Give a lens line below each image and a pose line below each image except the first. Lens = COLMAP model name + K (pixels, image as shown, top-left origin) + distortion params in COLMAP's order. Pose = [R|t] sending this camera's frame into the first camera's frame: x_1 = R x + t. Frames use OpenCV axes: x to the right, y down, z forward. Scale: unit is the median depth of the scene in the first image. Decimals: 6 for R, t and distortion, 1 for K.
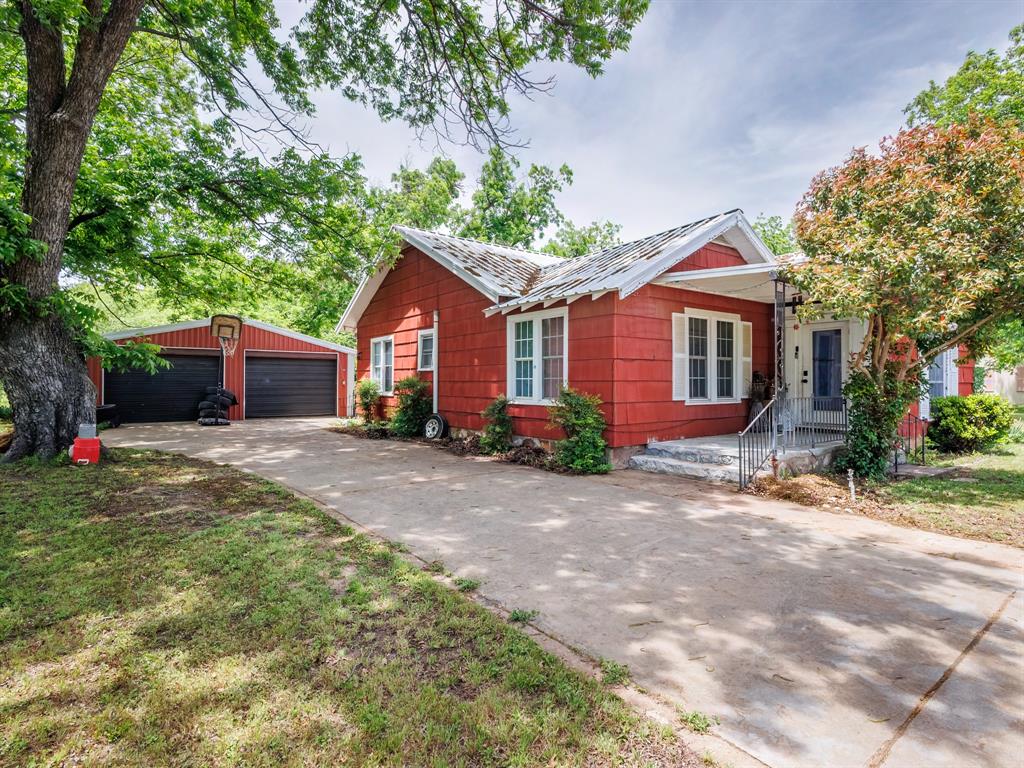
lens RADIAL K [[532.5, 0, 515.8], [0, 532.5, 384.2], [0, 0, 1]] dist [-0.005005, 0.000849]
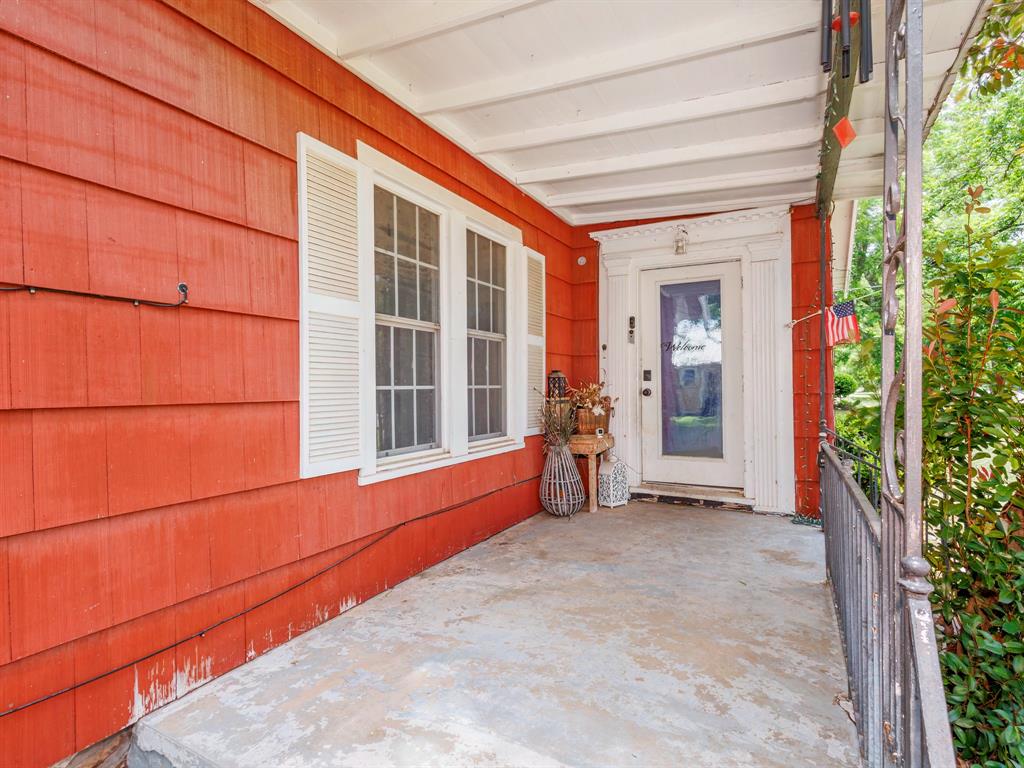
lens RADIAL K [[532.6, 0, 515.6], [0, 532.6, 382.9], [0, 0, 1]] dist [0.007299, 0.000453]
pose [[0.903870, 0.001289, 0.427806, 0.255104], [0.001671, 0.999977, -0.006544, -0.011740], [-0.427805, 0.006630, 0.903847, 0.663602]]
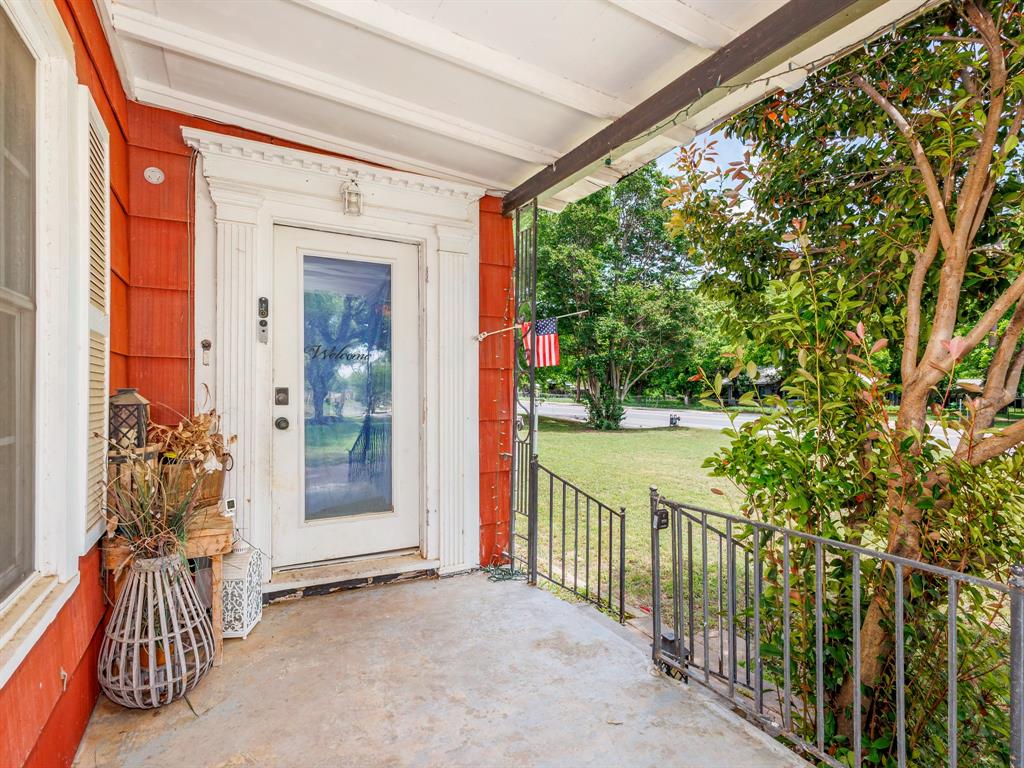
lens RADIAL K [[532.6, 0, 513.3], [0, 532.6, 390.7], [0, 0, 1]] dist [0.007299, 0.000453]
pose [[0.148854, -0.000224, 0.988859, 0.293630], [-0.009159, 0.999957, 0.001605, -0.026606], [-0.988817, -0.009296, 0.148846, 0.880915]]
